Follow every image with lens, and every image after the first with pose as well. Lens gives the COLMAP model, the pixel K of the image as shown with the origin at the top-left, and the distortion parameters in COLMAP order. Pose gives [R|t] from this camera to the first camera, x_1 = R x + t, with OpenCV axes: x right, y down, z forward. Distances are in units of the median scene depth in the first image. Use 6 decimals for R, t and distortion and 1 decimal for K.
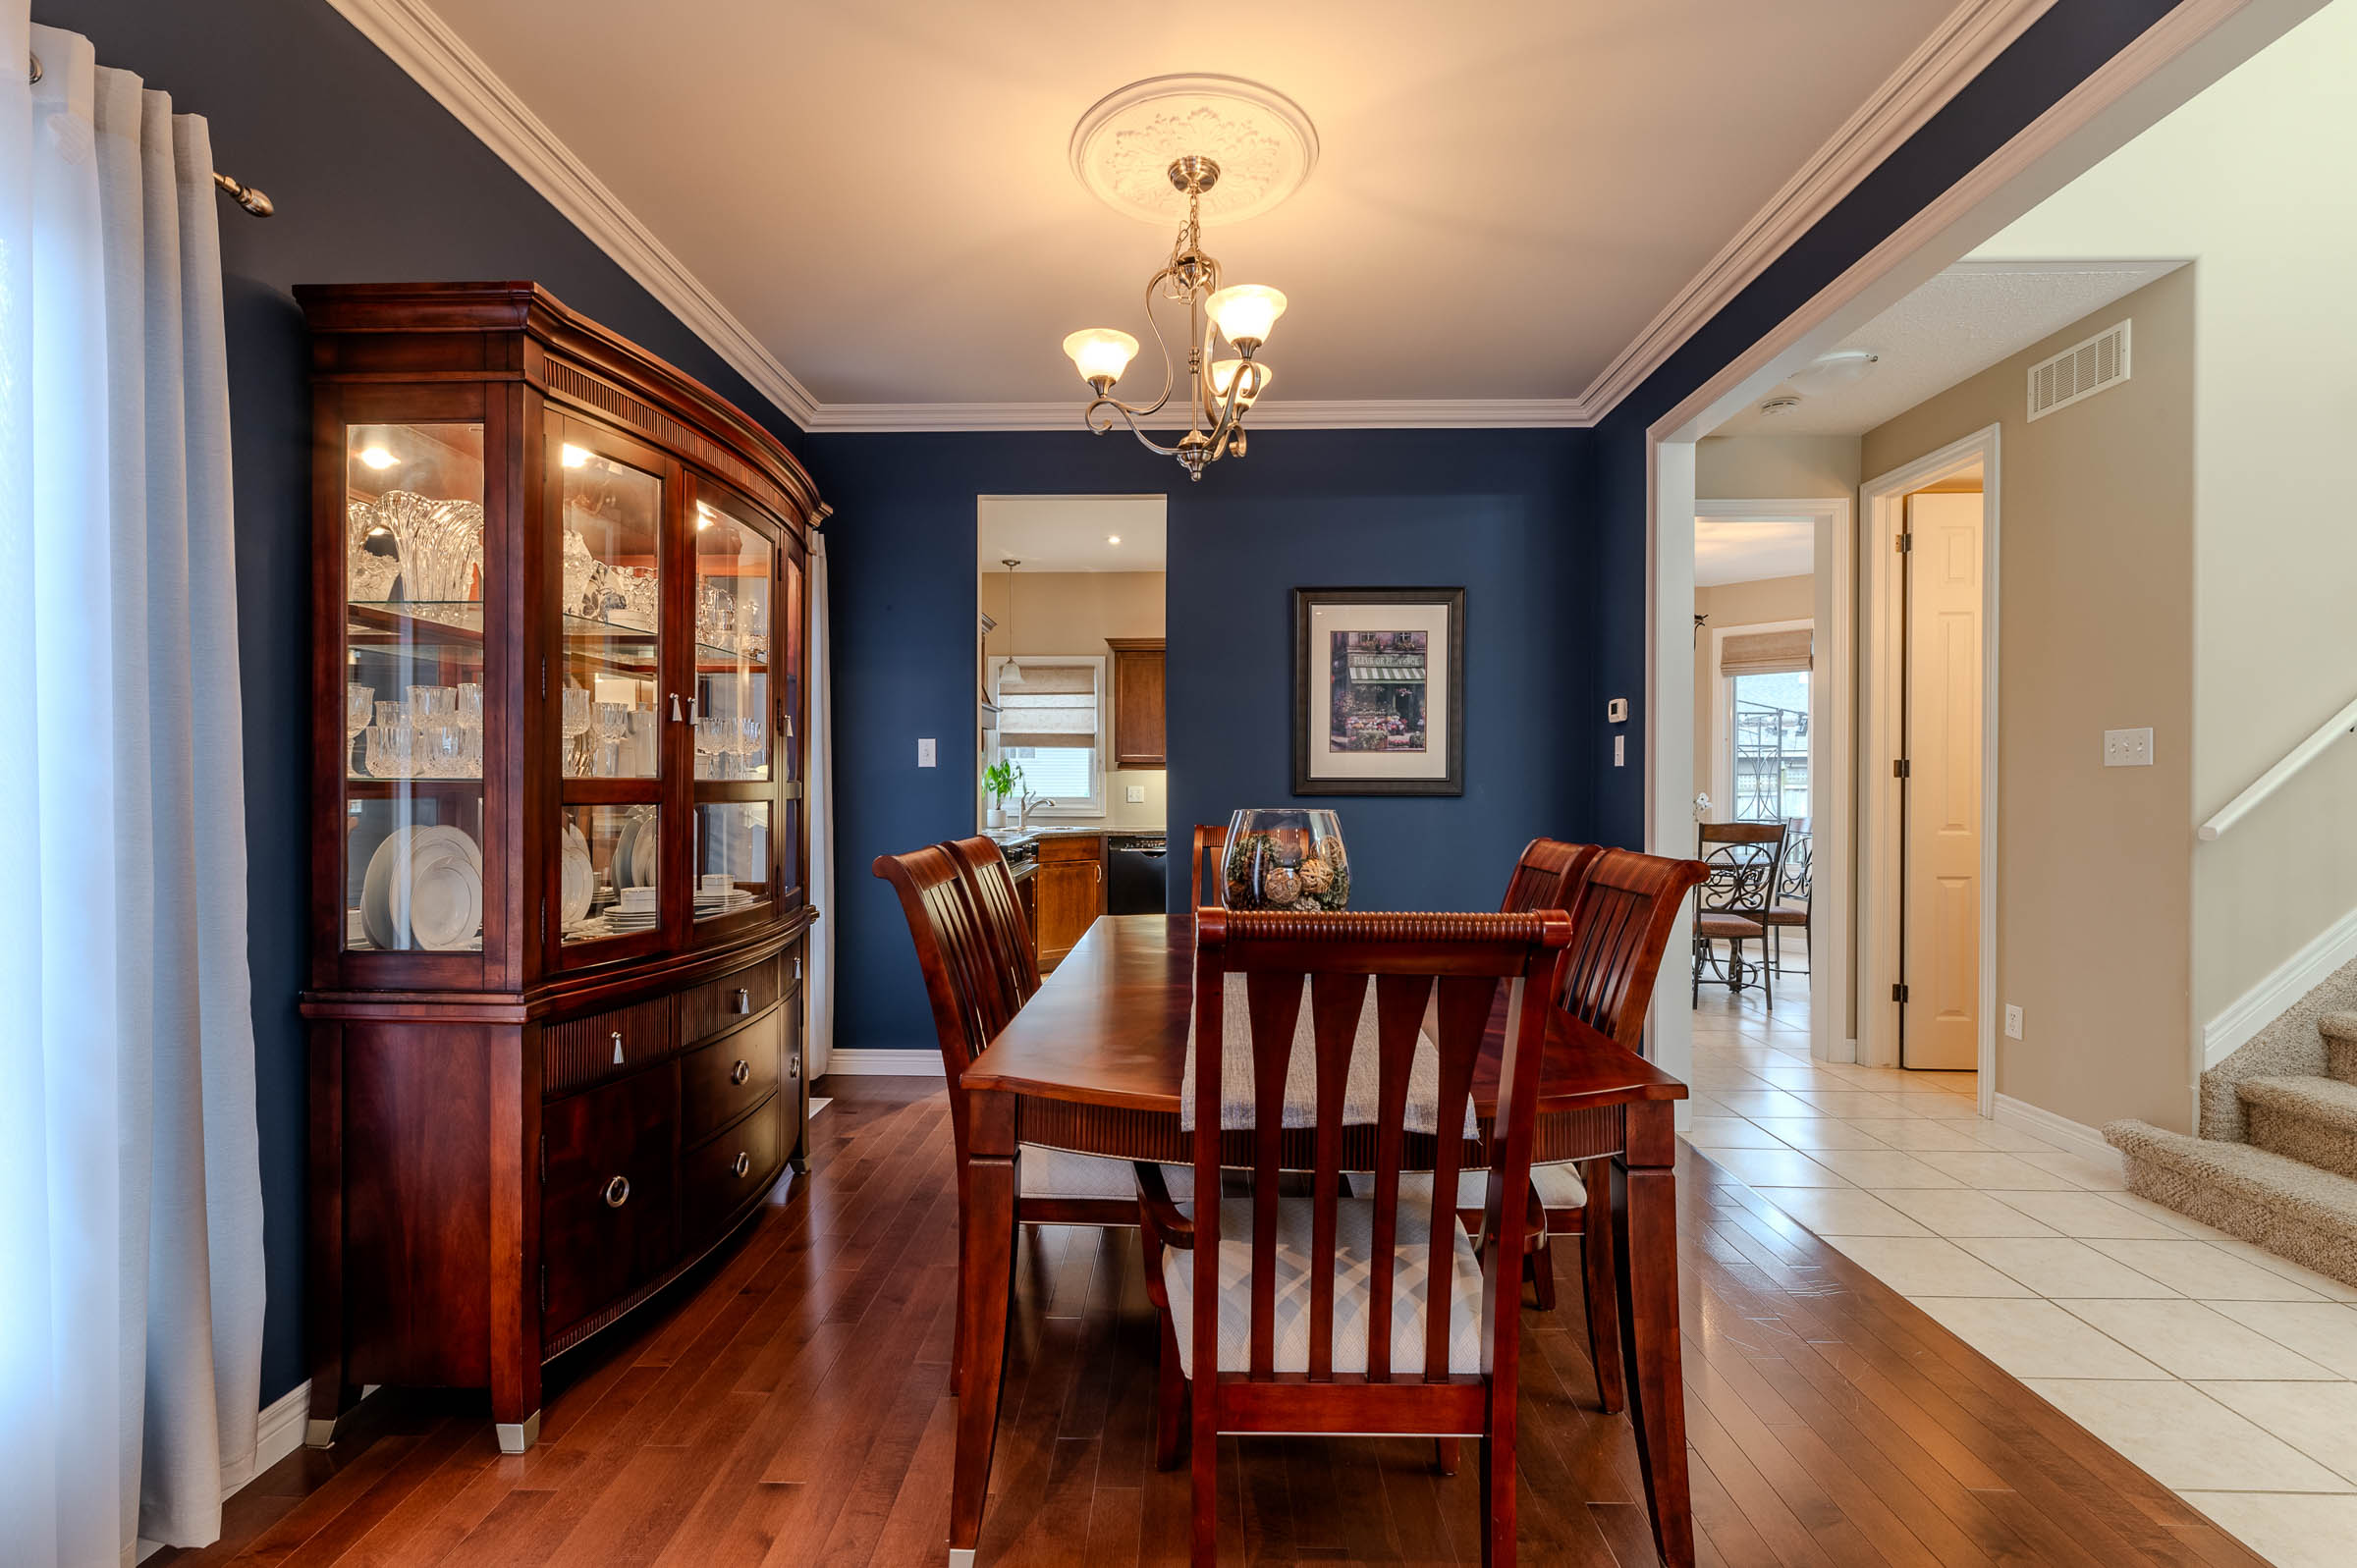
lens RADIAL K [[1053.0, 0, 1167.7], [0, 1053.0, 788.0], [0, 0, 1]] dist [-0.001305, -0.000093]
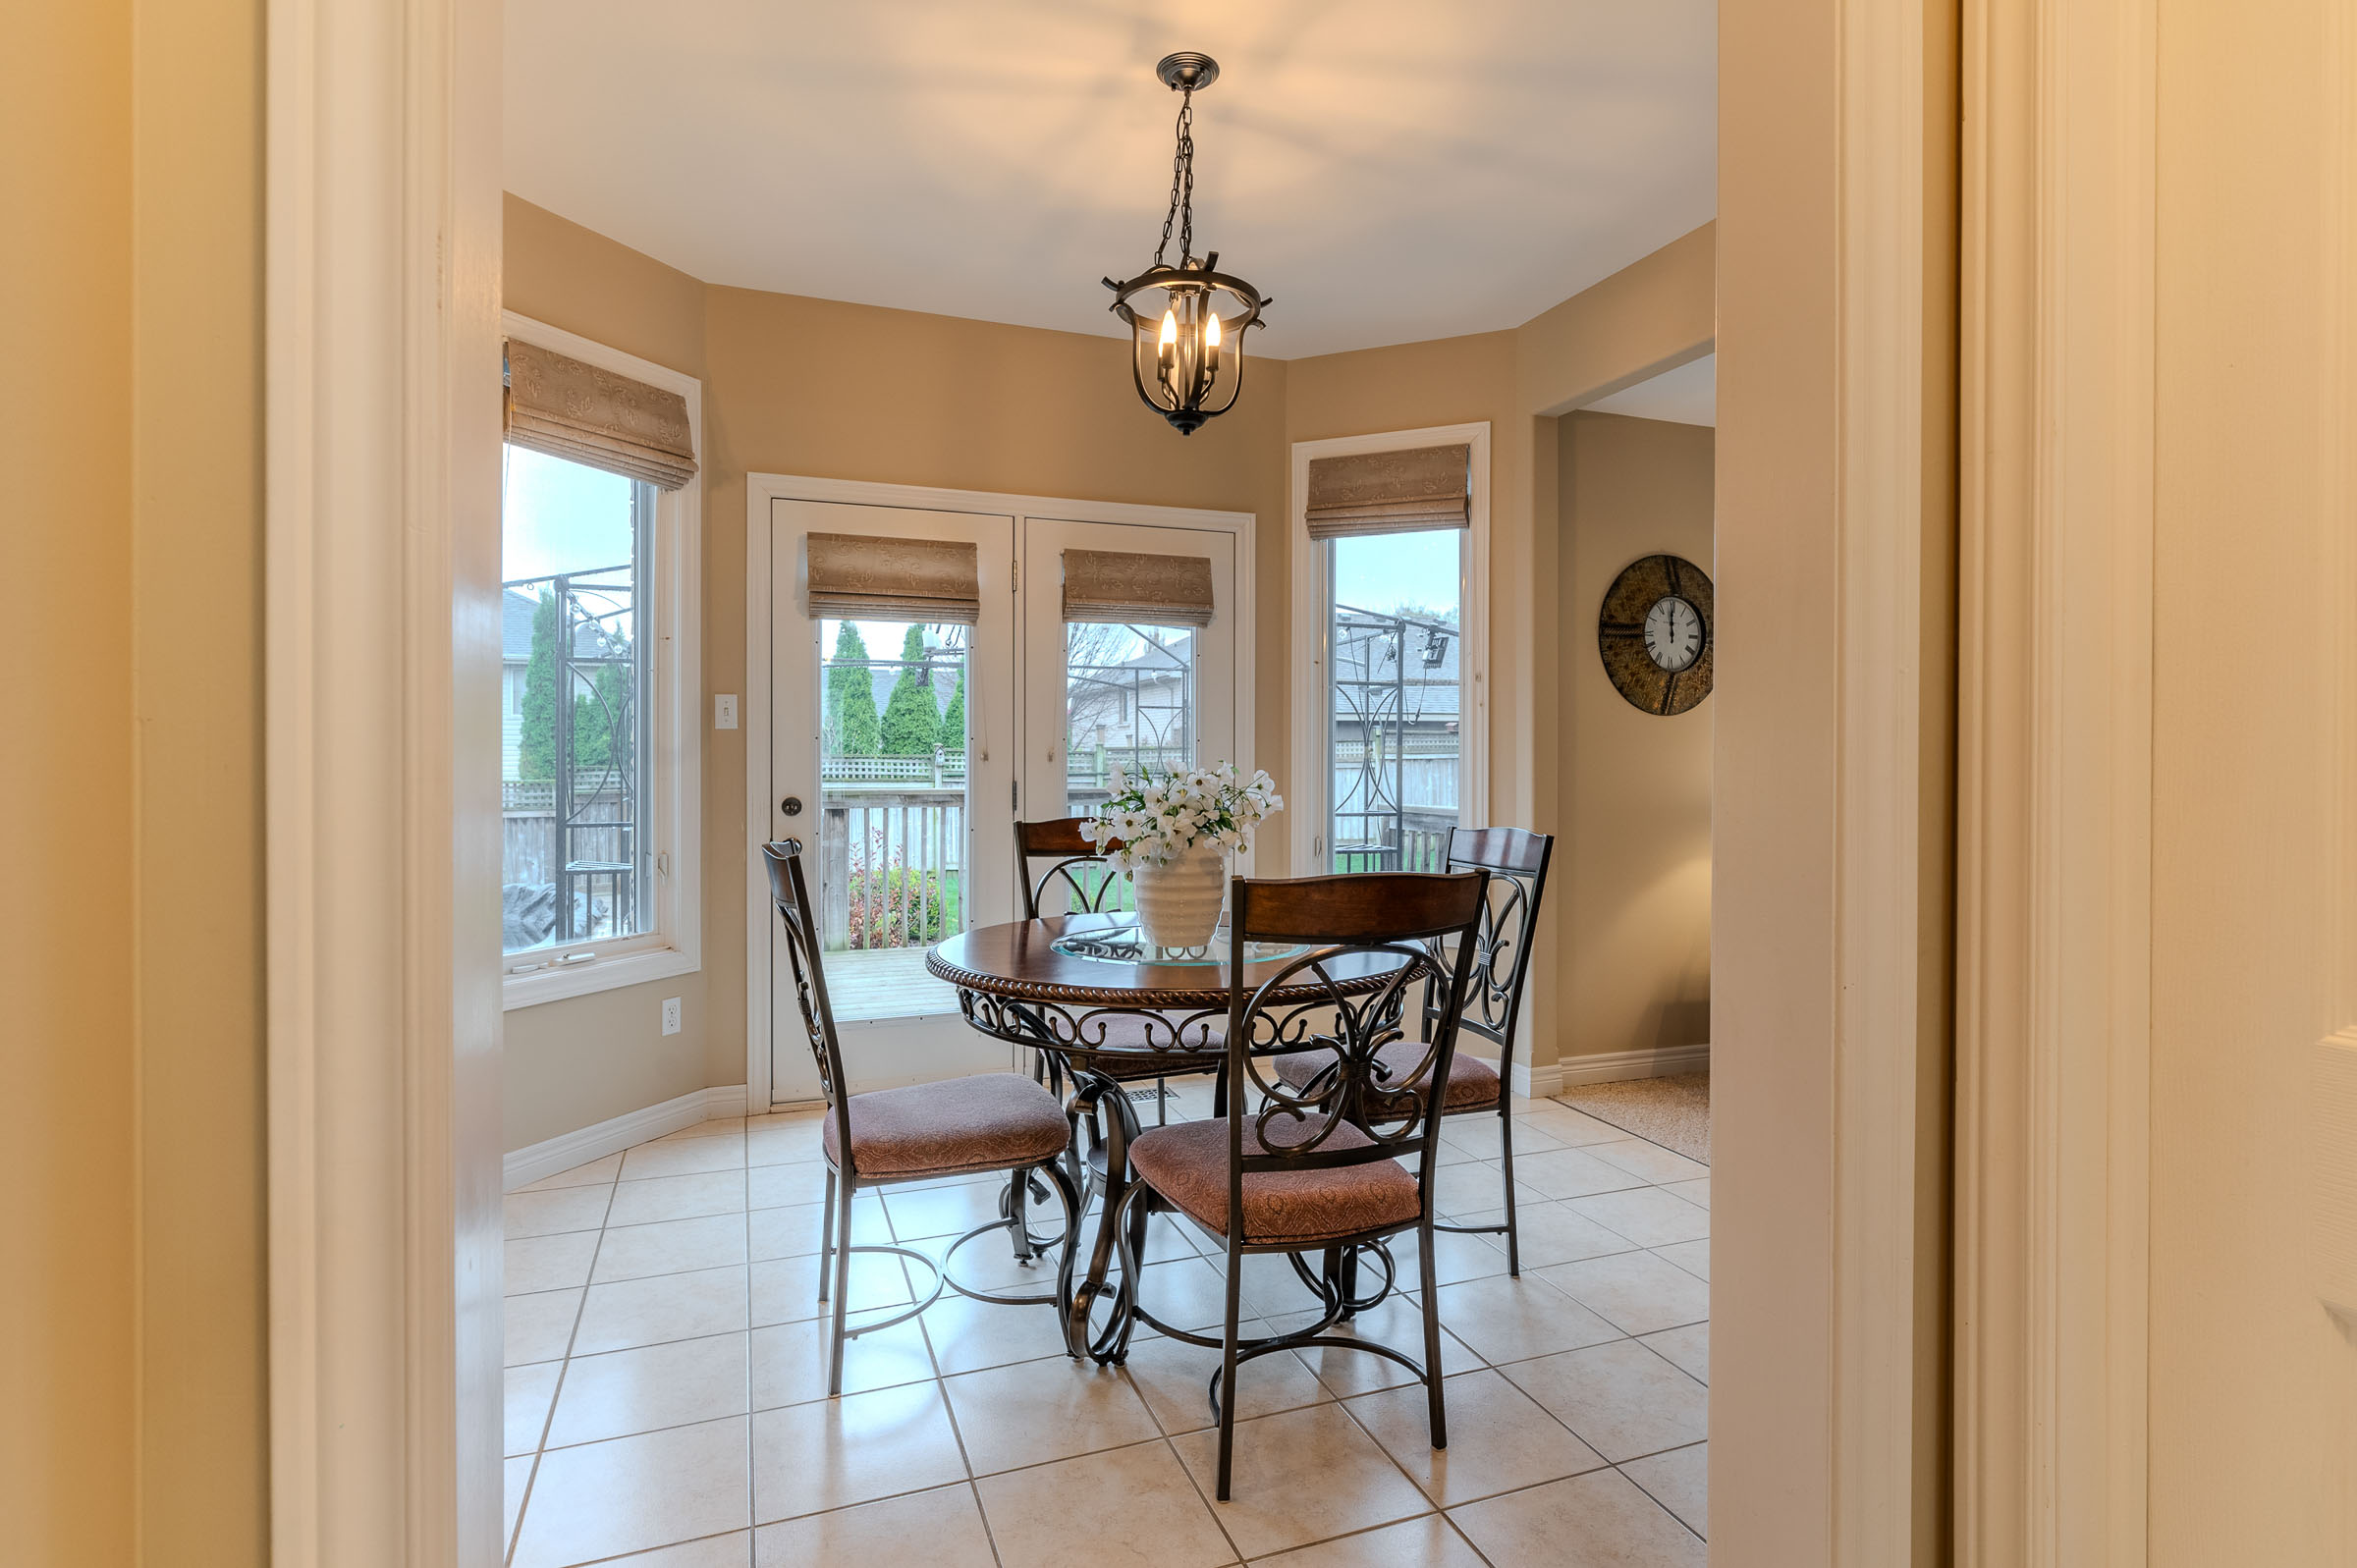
lens RADIAL K [[1053.0, 0, 1167.7], [0, 1053.0, 788.0], [0, 0, 1]] dist [-0.001305, -0.000093]
pose [[0.941214, -0.014255, 0.337511, 0.300409], [0.005504, 0.999624, 0.026869, 0.000694], [-0.337767, -0.023432, 0.940938, 0.564439]]
